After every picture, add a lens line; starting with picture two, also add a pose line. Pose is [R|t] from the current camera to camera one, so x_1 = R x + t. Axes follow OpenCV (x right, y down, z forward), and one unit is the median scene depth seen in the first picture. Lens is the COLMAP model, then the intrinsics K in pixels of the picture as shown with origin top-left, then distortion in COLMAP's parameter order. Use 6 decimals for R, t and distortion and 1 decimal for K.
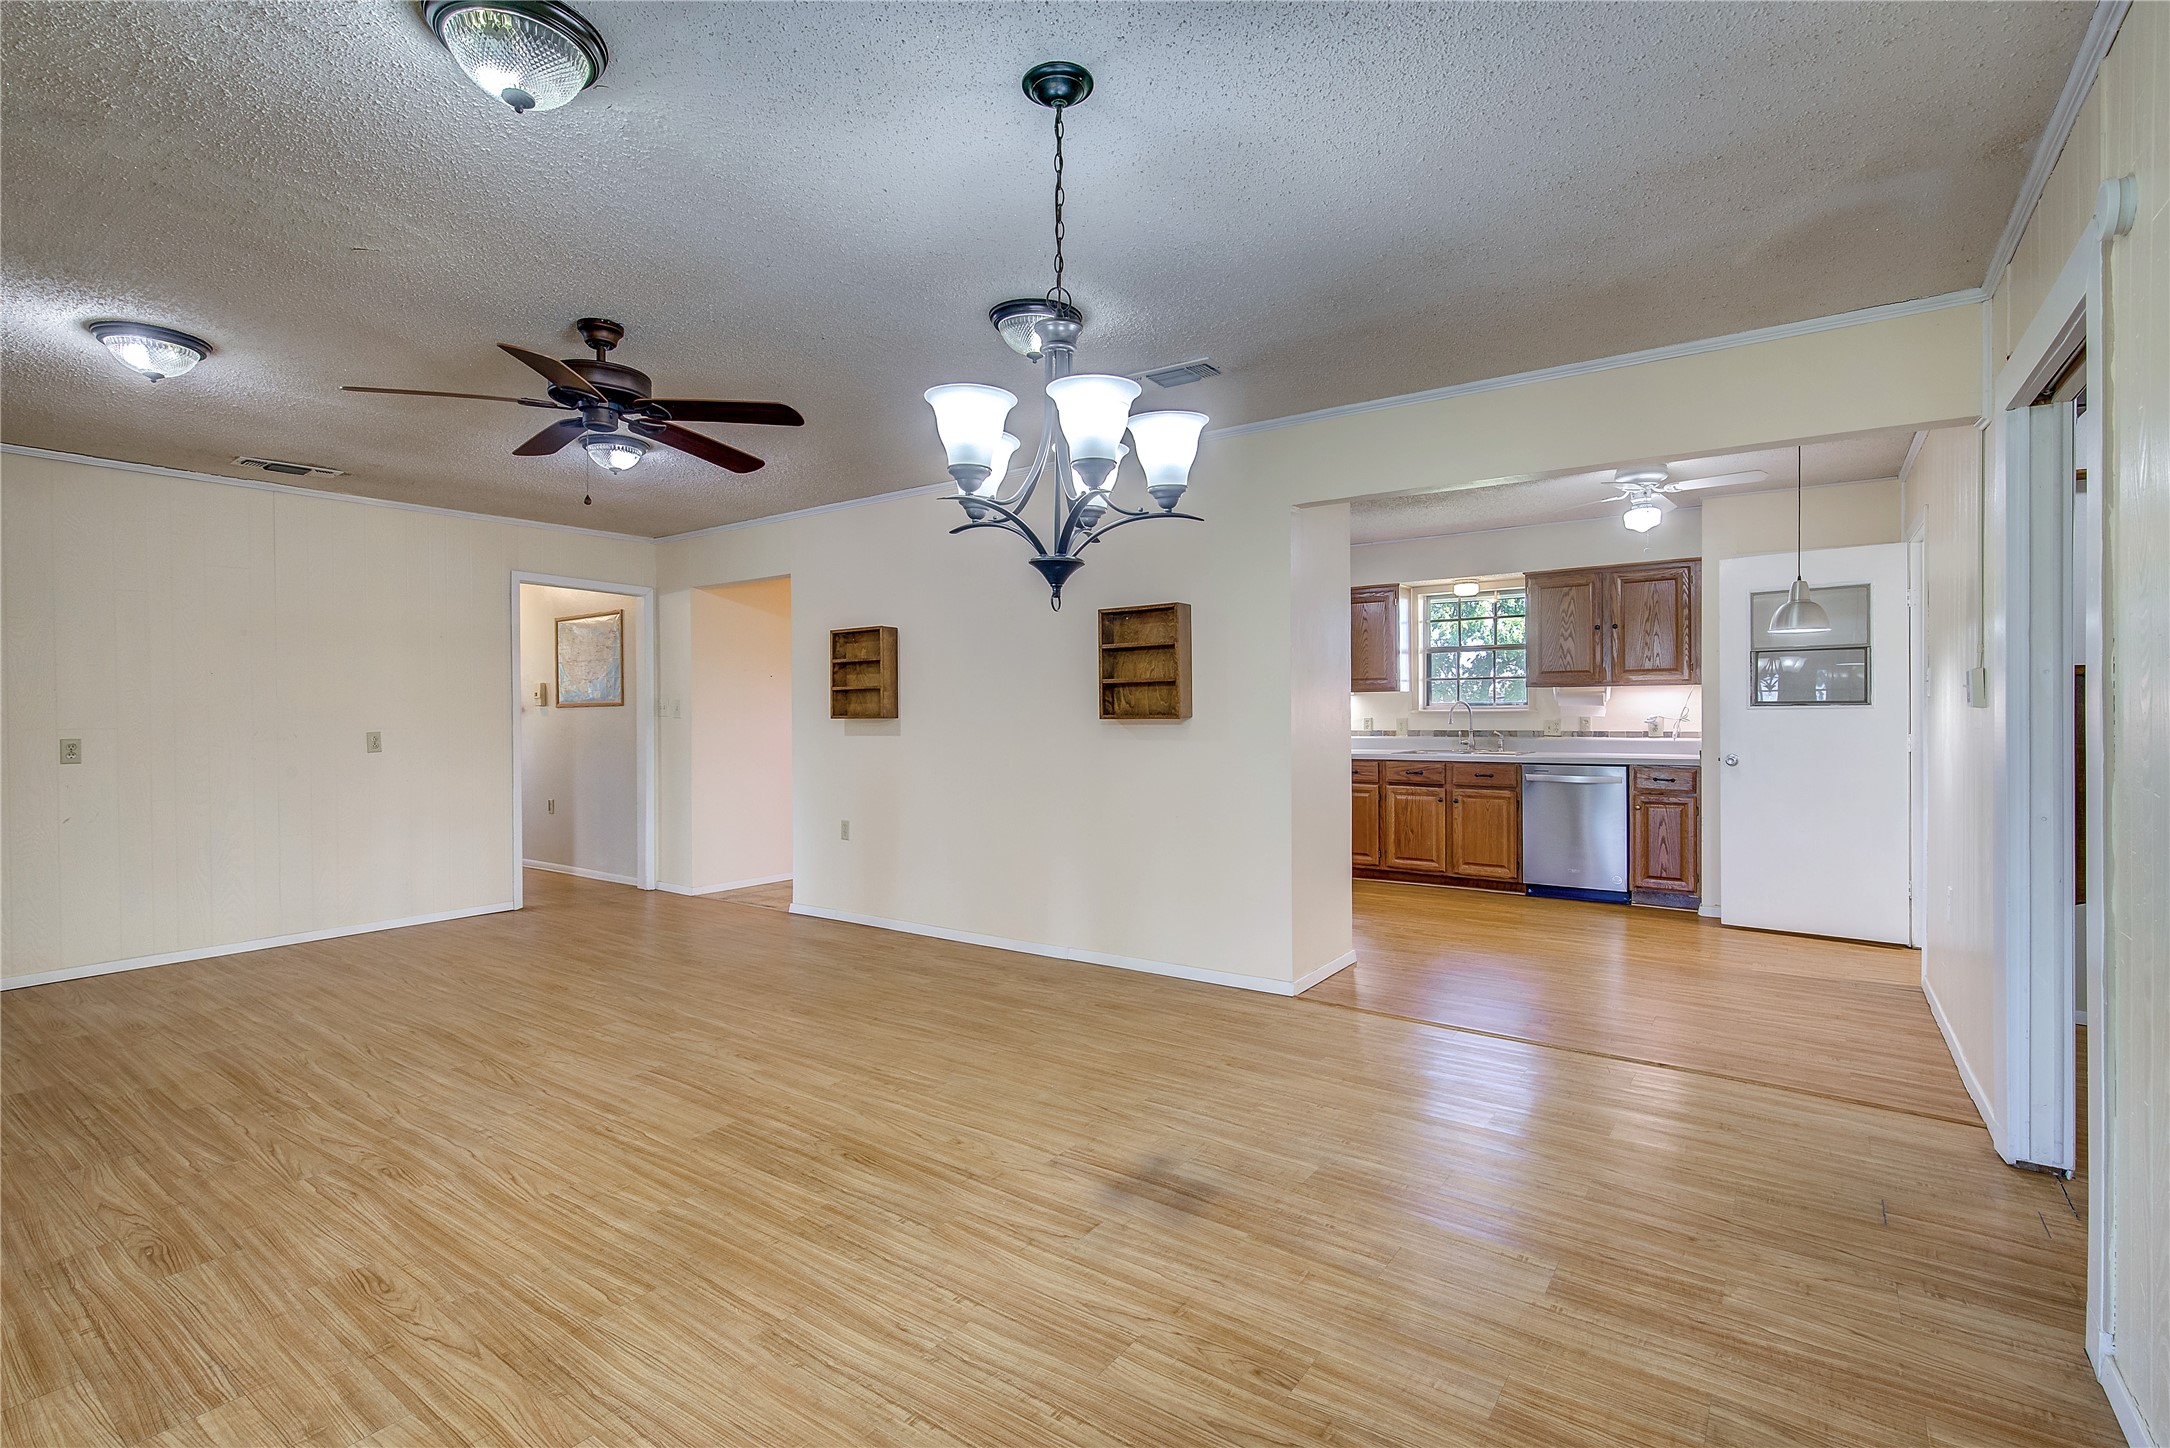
lens RADIAL K [[984.4, 0, 1100.7], [0, 984.4, 716.0], [0, 0, 1]] dist [-0.000543, 0.001097]
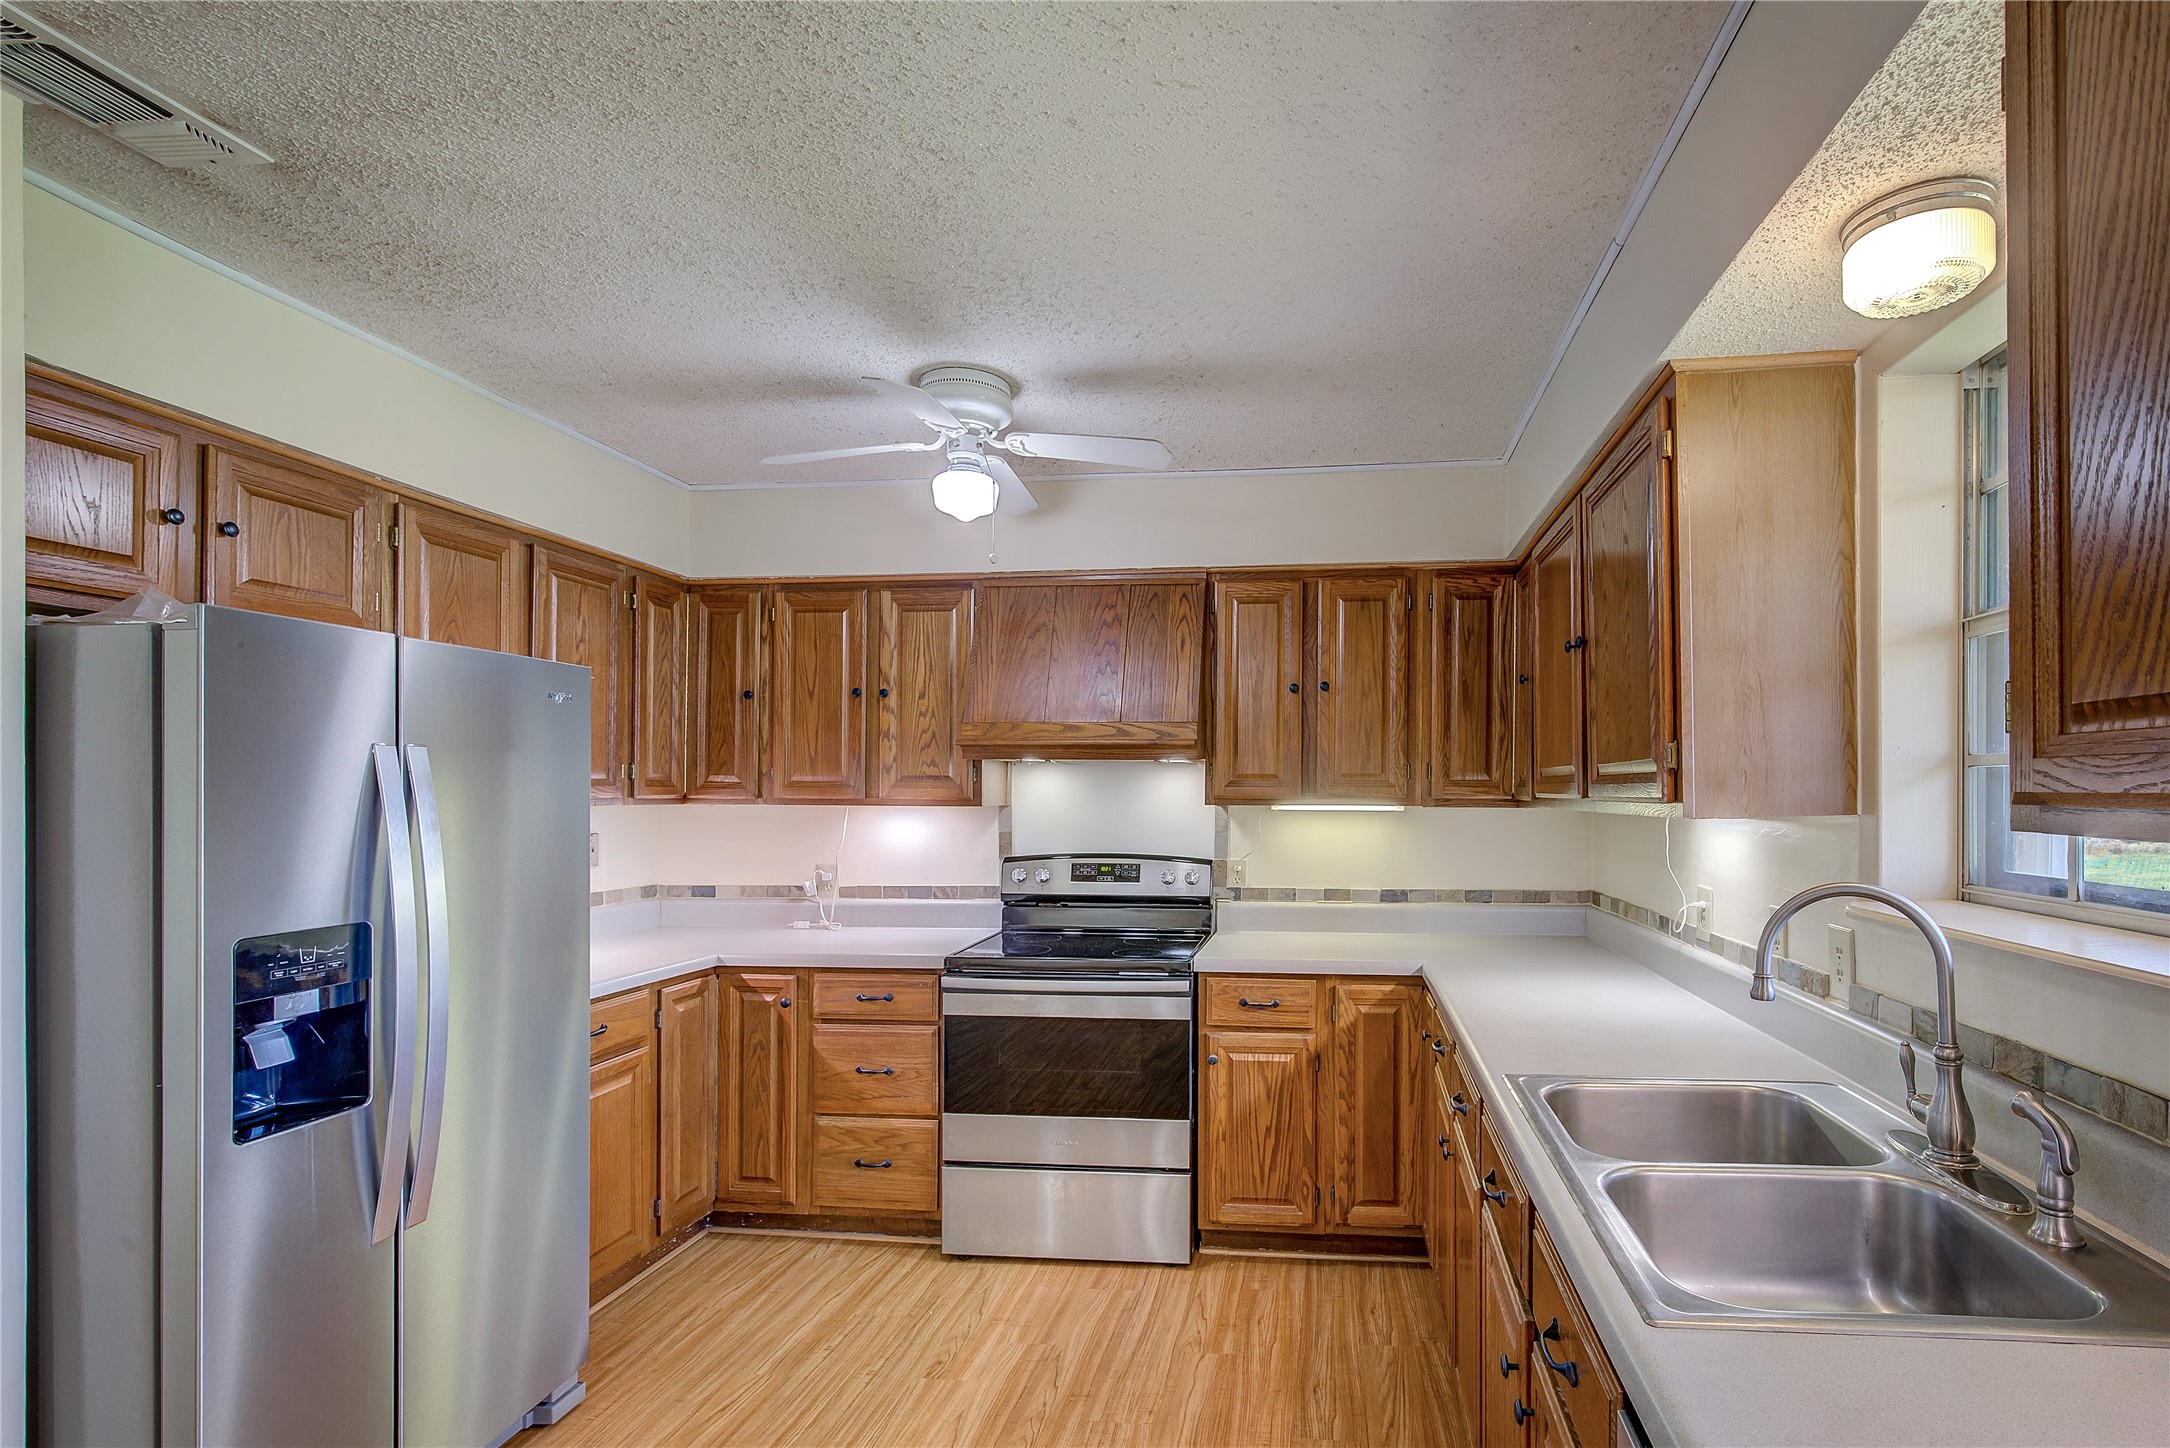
lens RADIAL K [[1030.0, 0, 1226.2], [0, 1030.0, 794.3], [0, 0, 1]] dist [-0.002518, 0.000078]
pose [[0.502556, 0.007807, -0.864510, 0.506718], [-0.005032, 0.999969, 0.006105, -0.035105], [0.864530, 0.001282, 0.502579, 0.854489]]
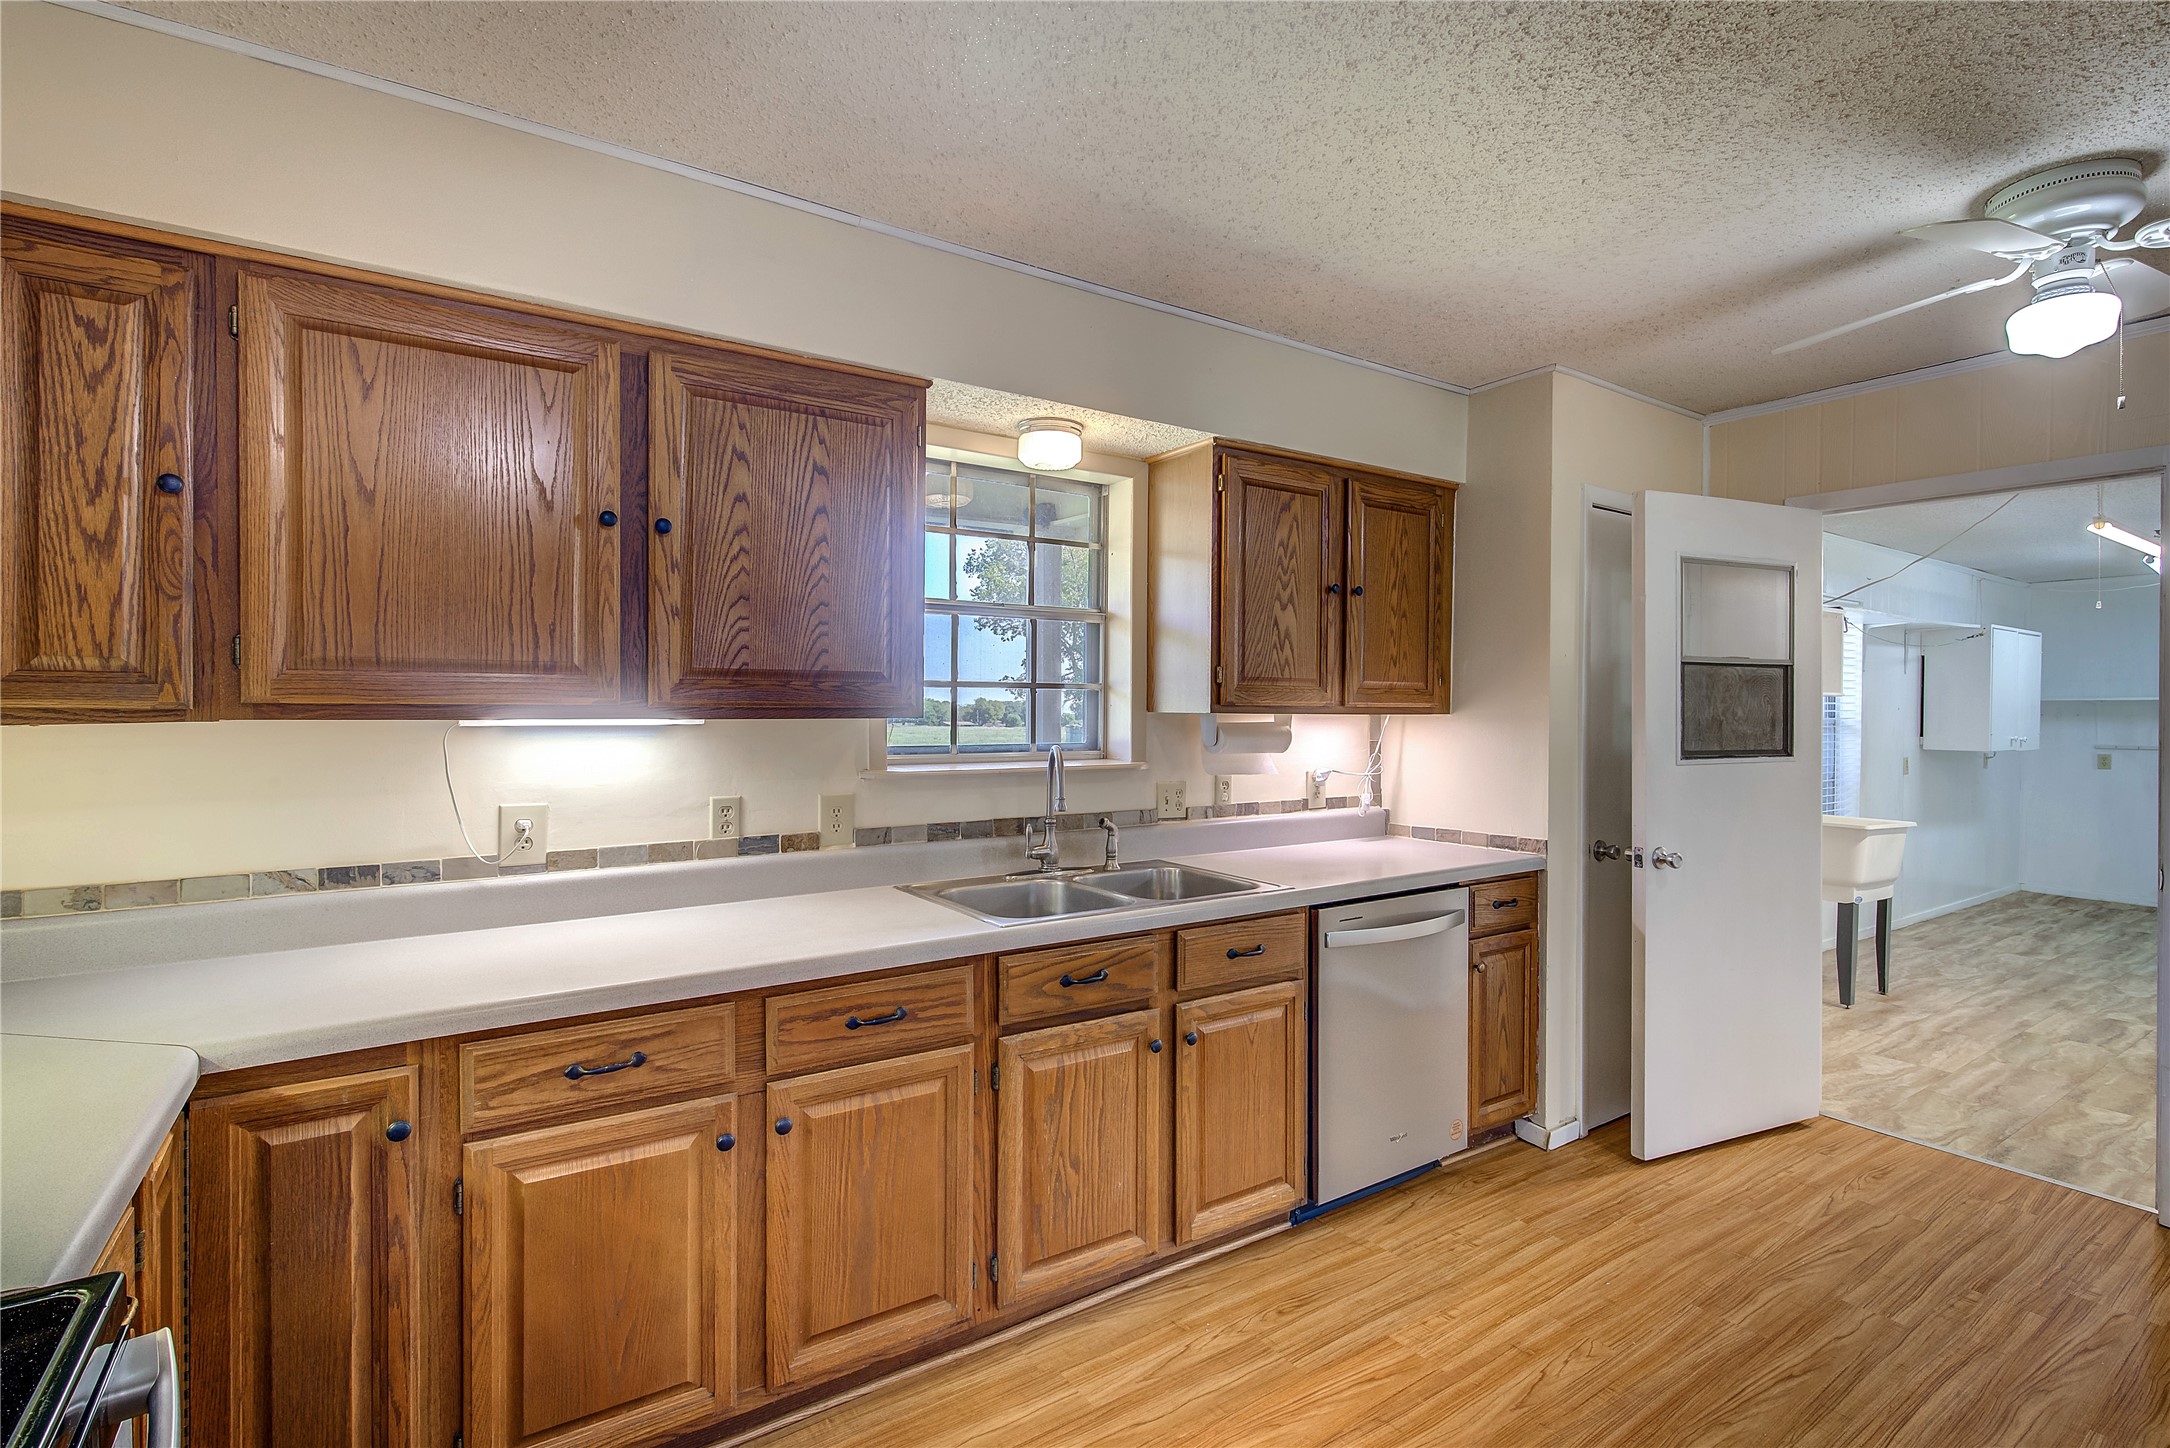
lens RADIAL K [[984.4, 0, 1075.9], [0, 984.4, 719.9], [0, 0, 1]] dist [-0.000543, 0.001097]
pose [[0.363720, -0.002569, 0.931505, 0.021943], [0.000625, 0.999997, 0.002514, -0.027740], [-0.931508, -0.000332, 0.363720, 0.913760]]
